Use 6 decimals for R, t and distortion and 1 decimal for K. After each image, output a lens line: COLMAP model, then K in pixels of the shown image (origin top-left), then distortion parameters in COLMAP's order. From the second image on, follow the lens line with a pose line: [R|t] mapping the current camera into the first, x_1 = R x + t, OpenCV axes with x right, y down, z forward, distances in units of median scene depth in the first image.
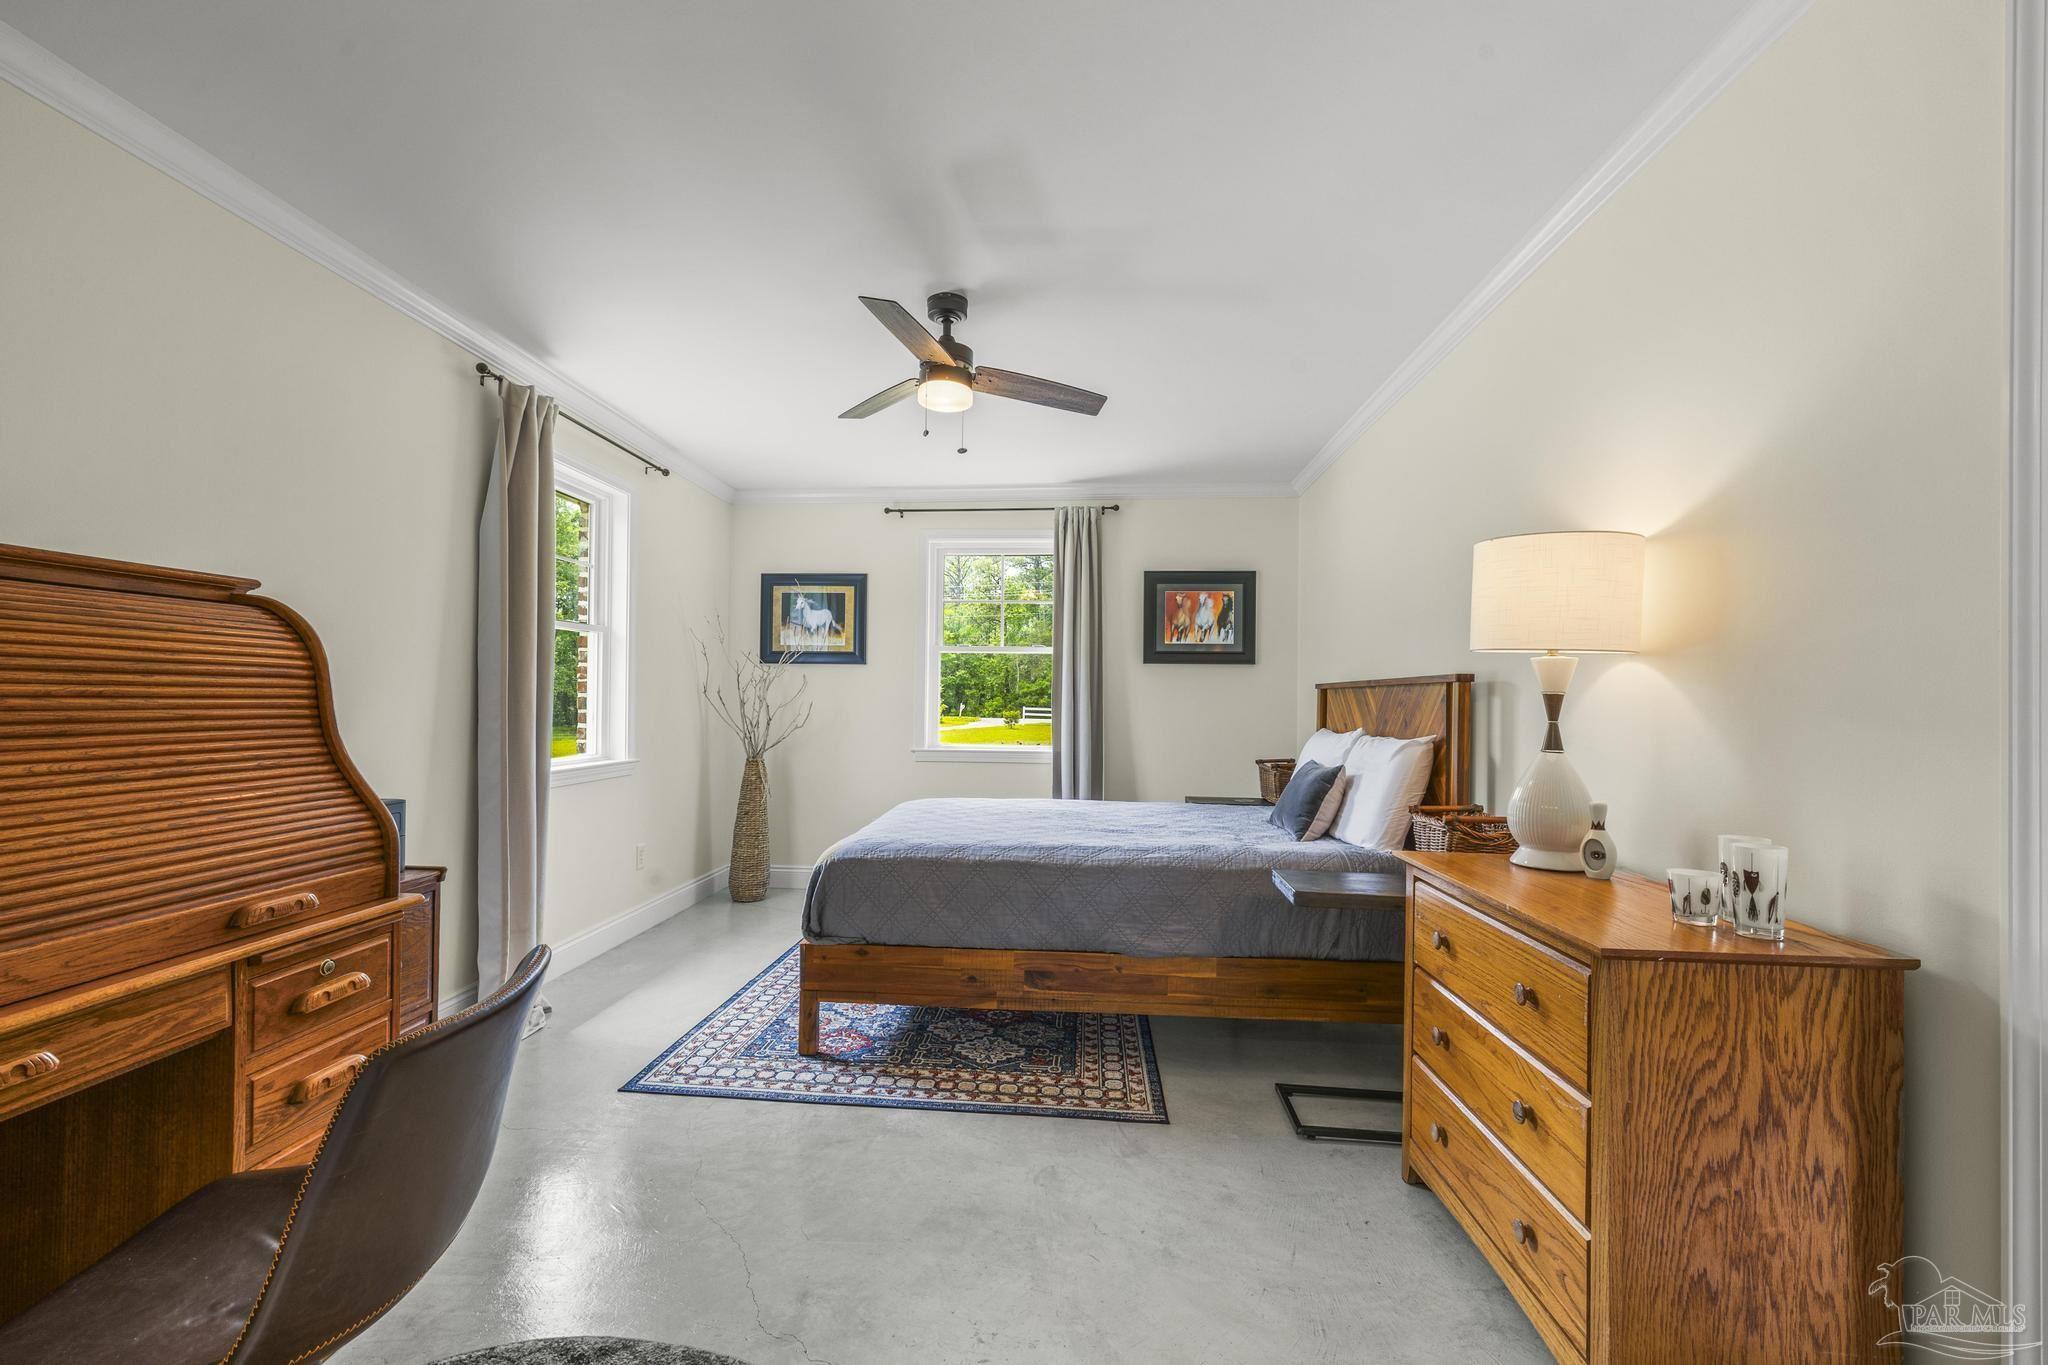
lens RADIAL K [[864.2, 0, 1022.2], [0, 864.2, 705.0], [0, 0, 1]] dist [0.004386, -0.000135]
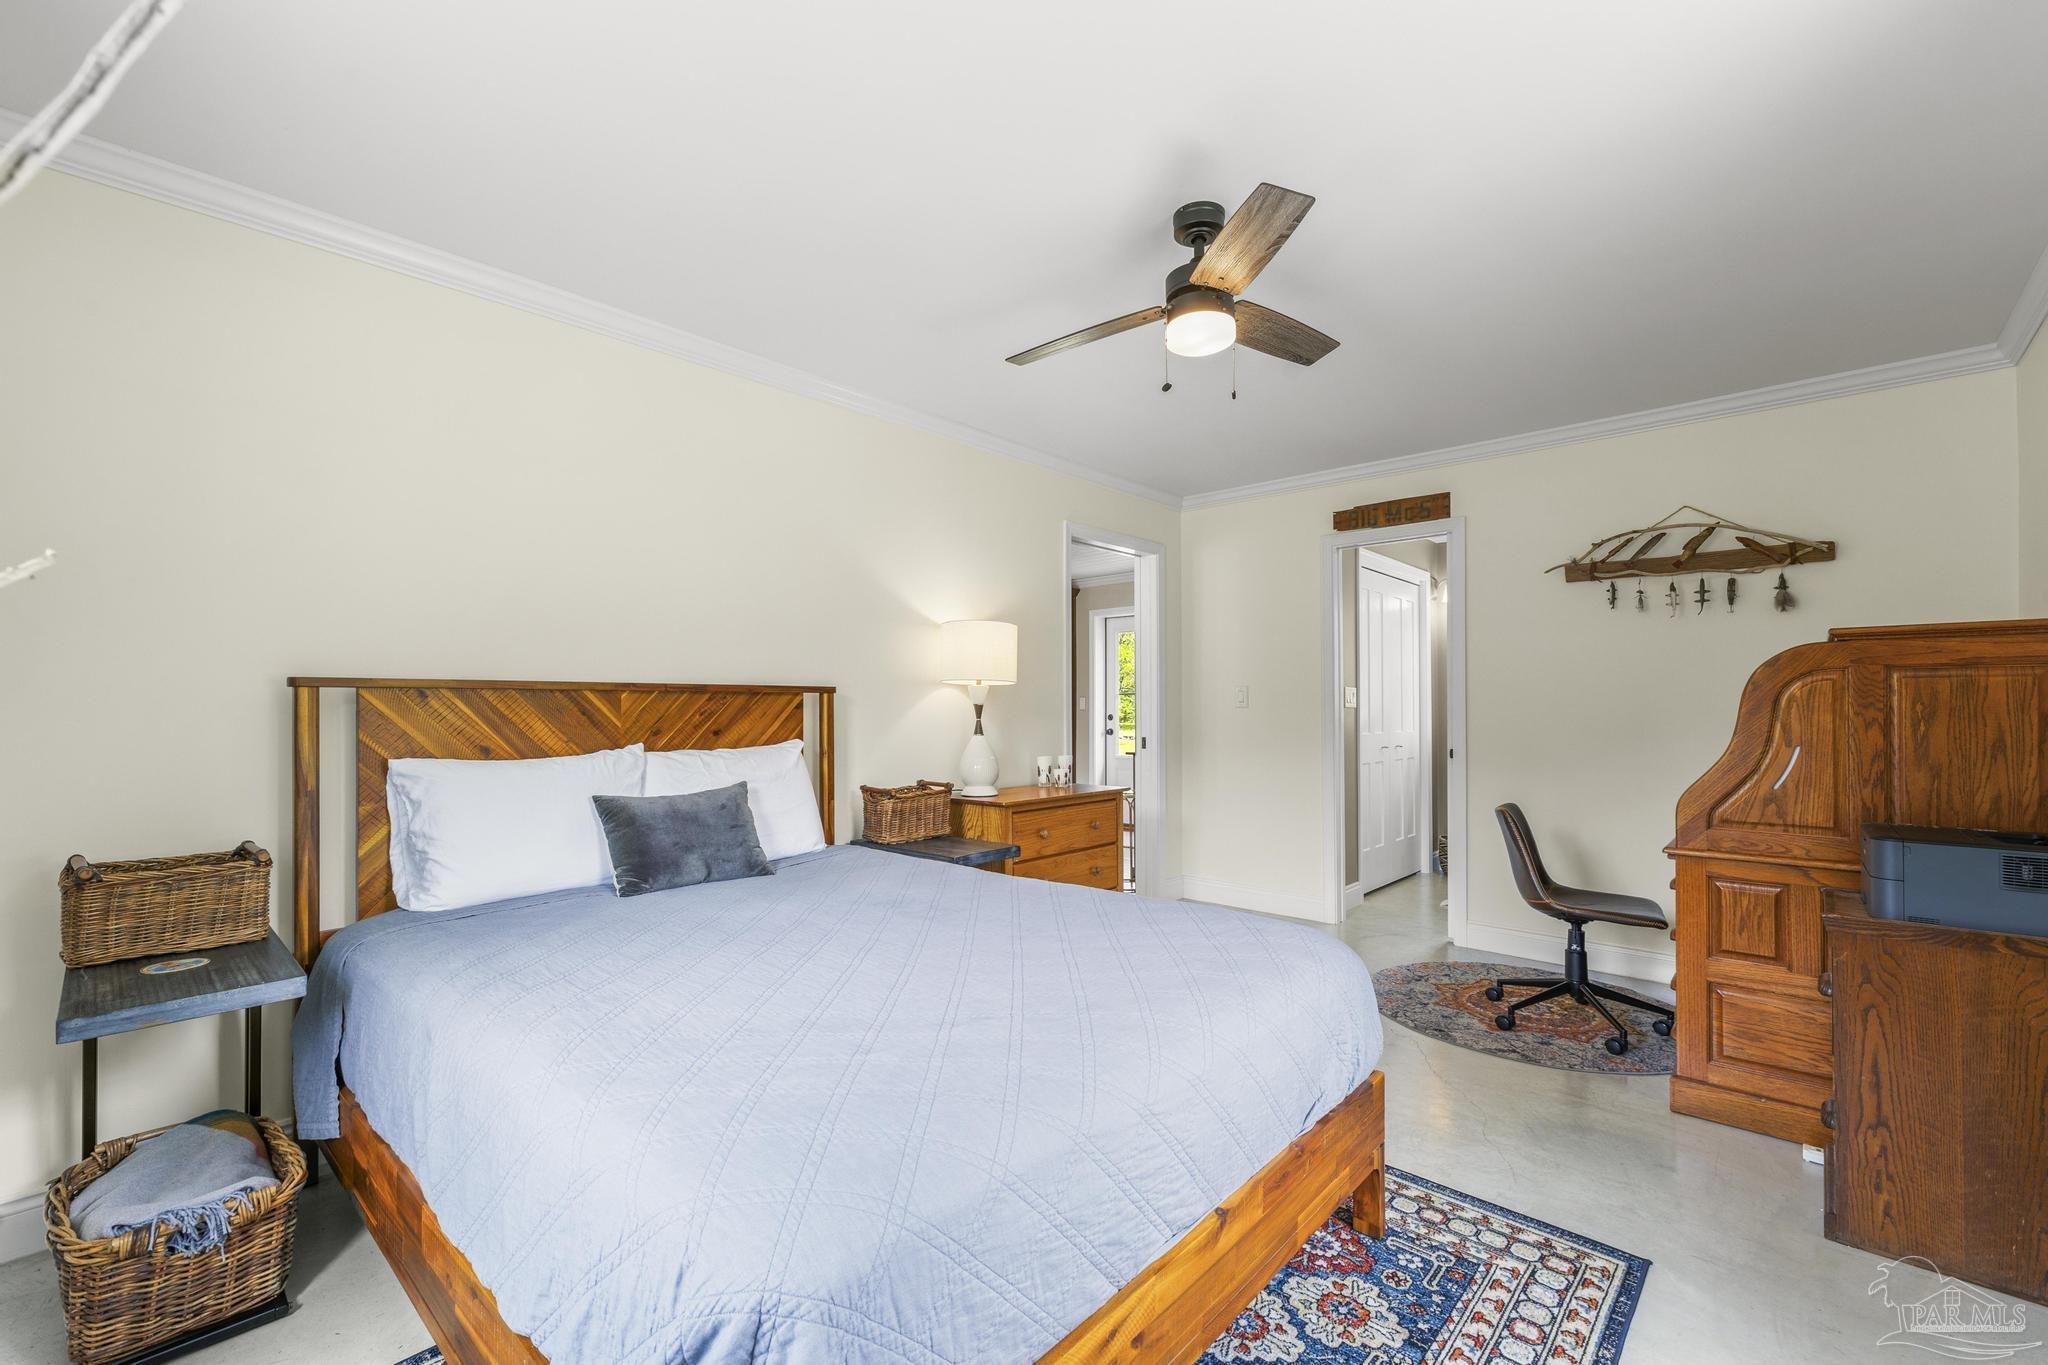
lens RADIAL K [[864.2, 0, 1022.2], [0, 864.2, 705.0], [0, 0, 1]] dist [0.004386, -0.000135]
pose [[-0.778850, -0.005459, 0.627186, -0.475583], [-0.002856, 0.999983, 0.005157, -0.016638], [-0.627204, 0.002225, -0.778852, 1.760052]]
